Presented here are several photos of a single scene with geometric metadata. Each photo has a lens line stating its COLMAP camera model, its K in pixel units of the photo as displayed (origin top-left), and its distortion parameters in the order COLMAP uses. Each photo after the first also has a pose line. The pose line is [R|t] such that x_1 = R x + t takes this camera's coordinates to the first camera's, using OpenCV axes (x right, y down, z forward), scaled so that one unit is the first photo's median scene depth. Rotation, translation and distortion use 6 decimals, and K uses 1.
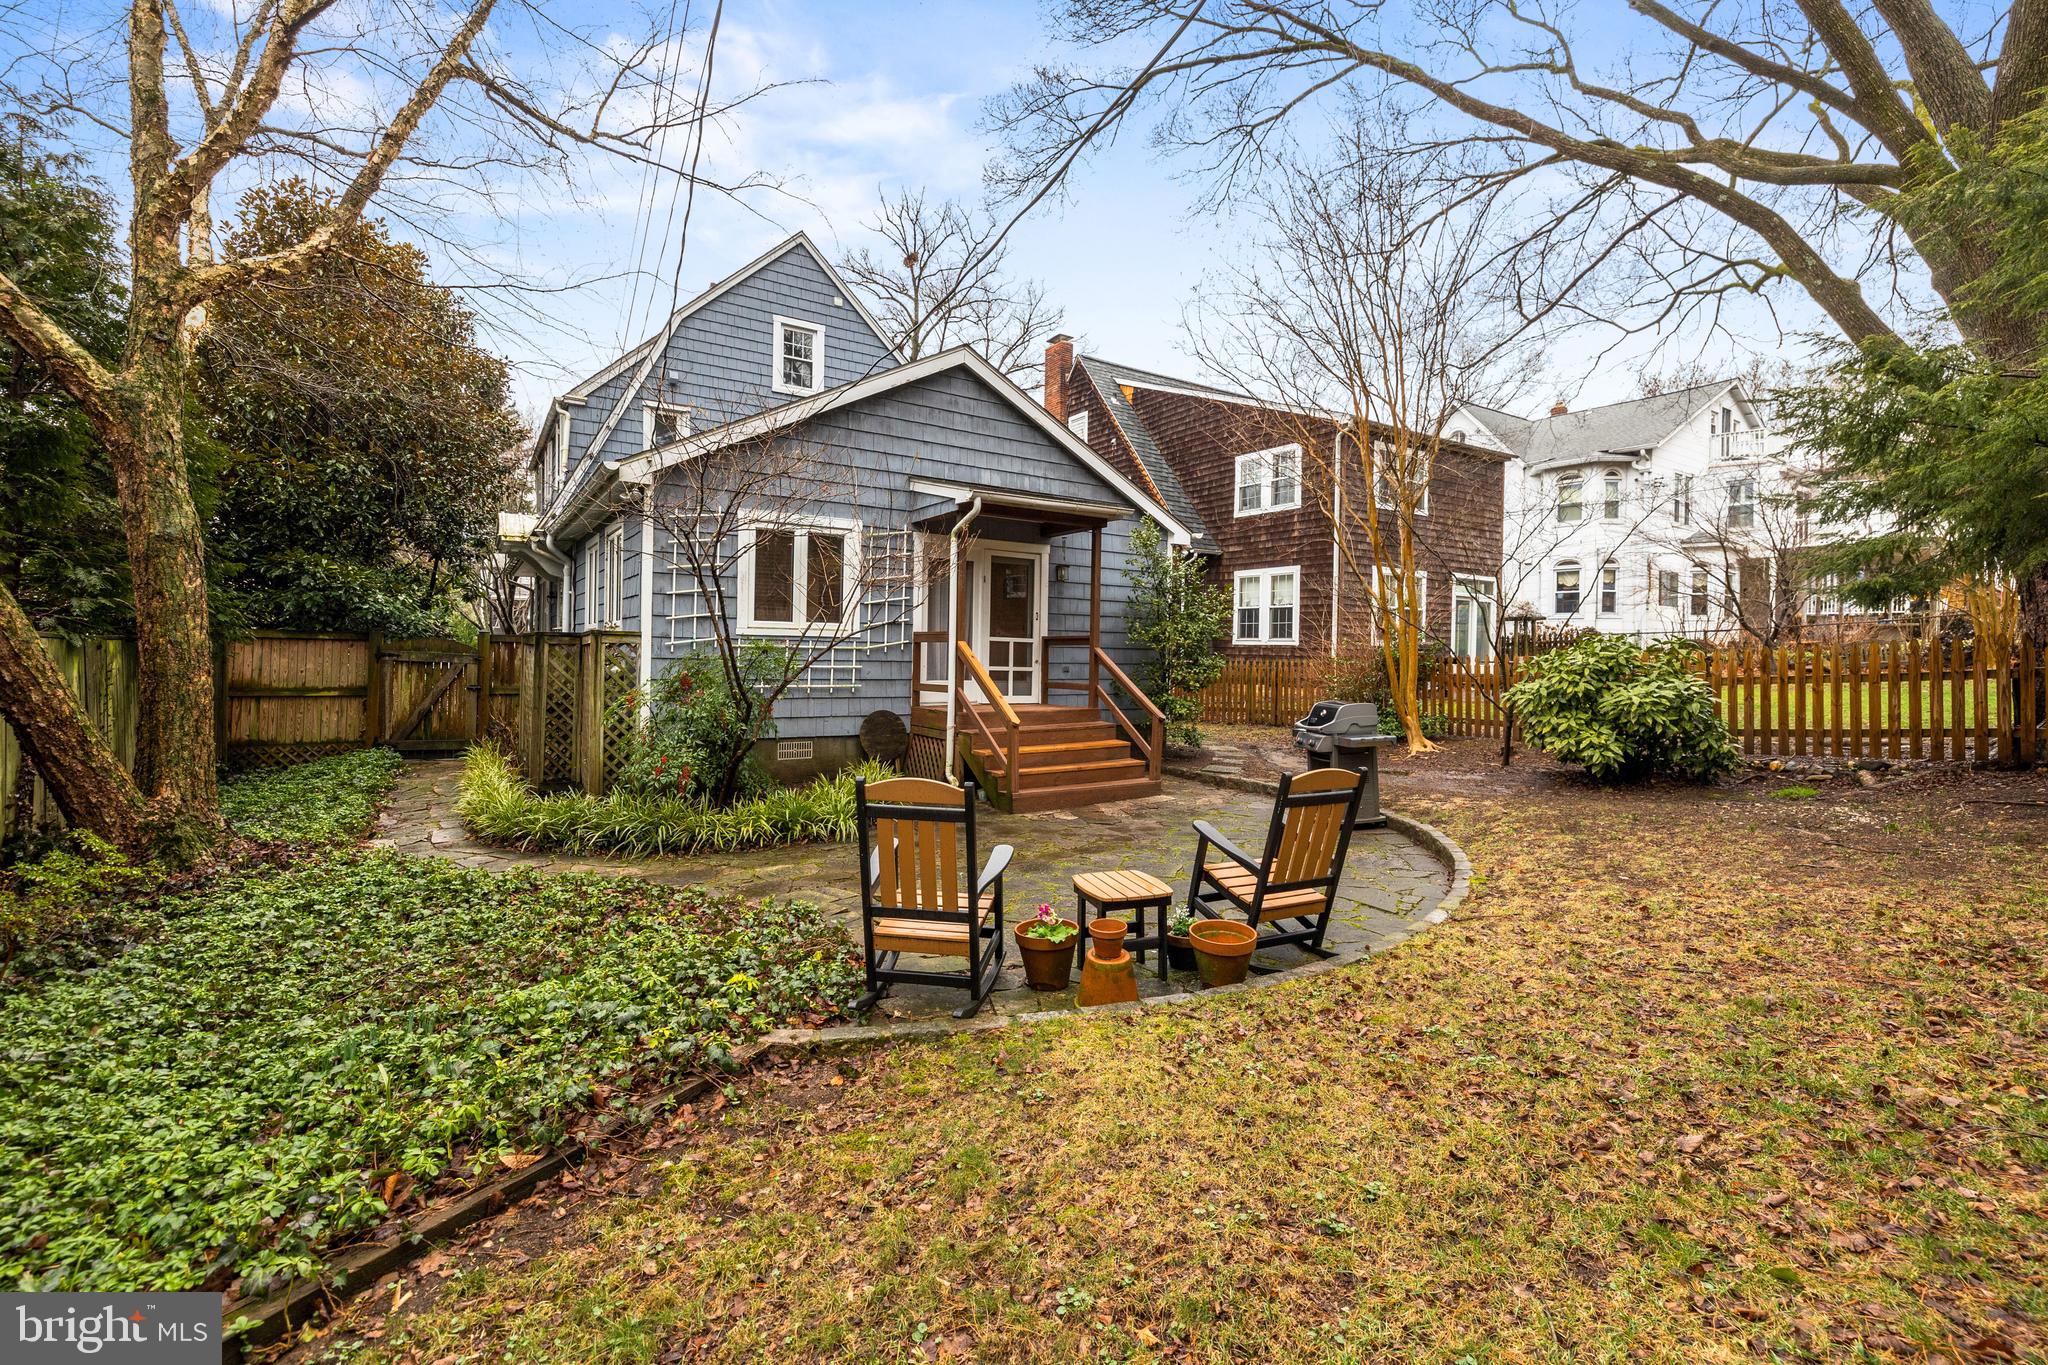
lens RADIAL K [[901.6, 0, 1024.4], [0, 901.6, 656.1], [0, 0, 1]] dist [0.017264, 0.000117]
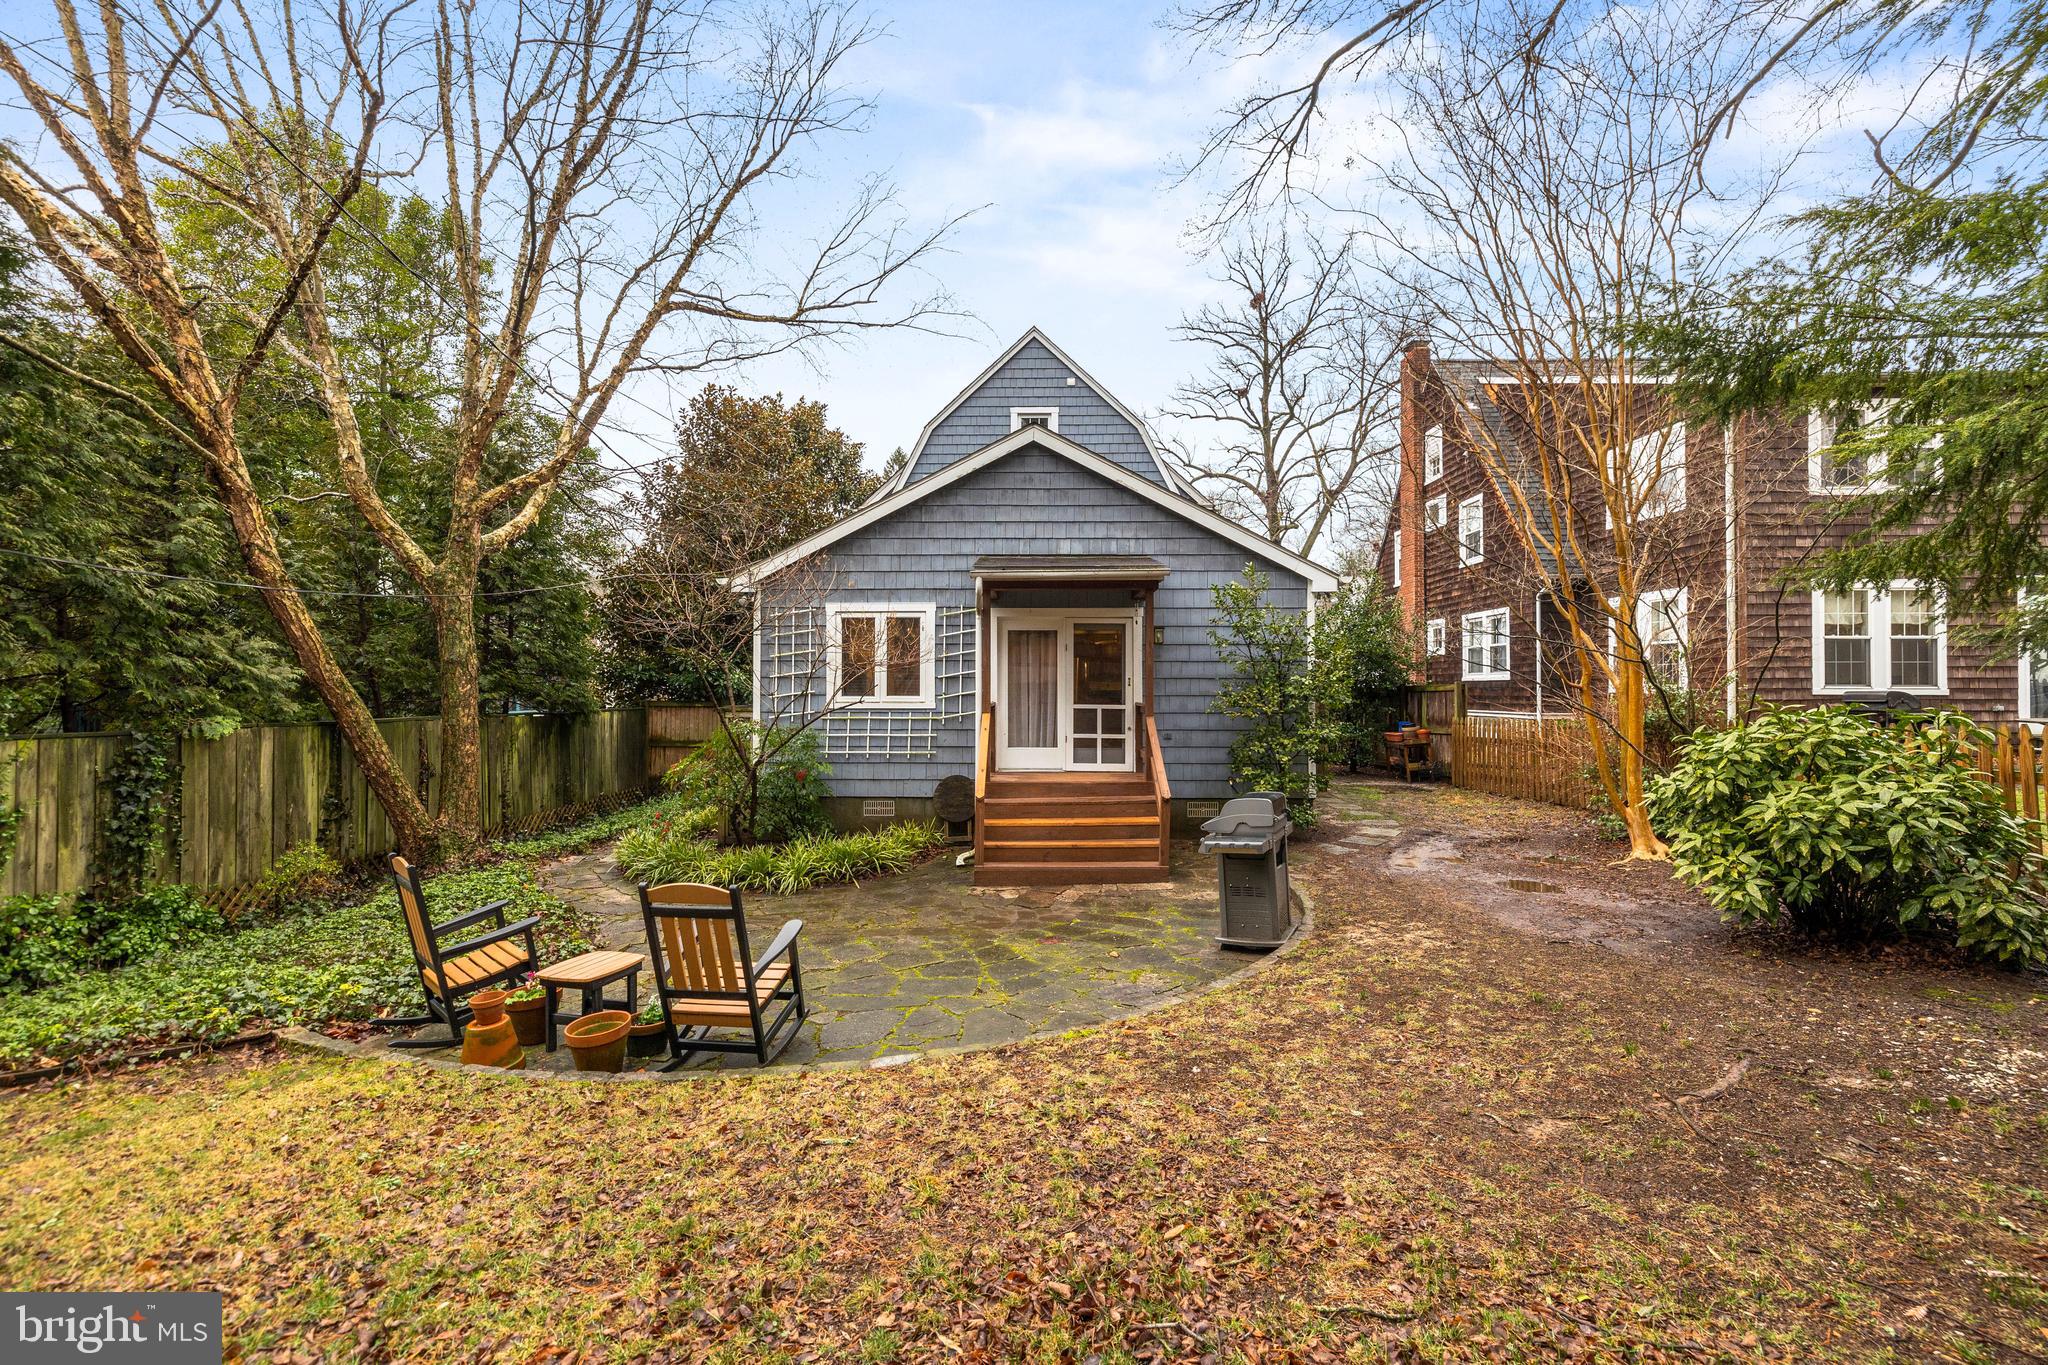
lens RADIAL K [[889.4, 0, 1018.9], [0, 889.4, 677.3], [0, 0, 1]] dist [0.001308, 0.000241]
pose [[0.826038, -0.021663, -0.563197, 0.462527], [0.012003, 0.999711, -0.020848, -0.031248], [0.563486, 0.010461, 0.826059, 0.145022]]
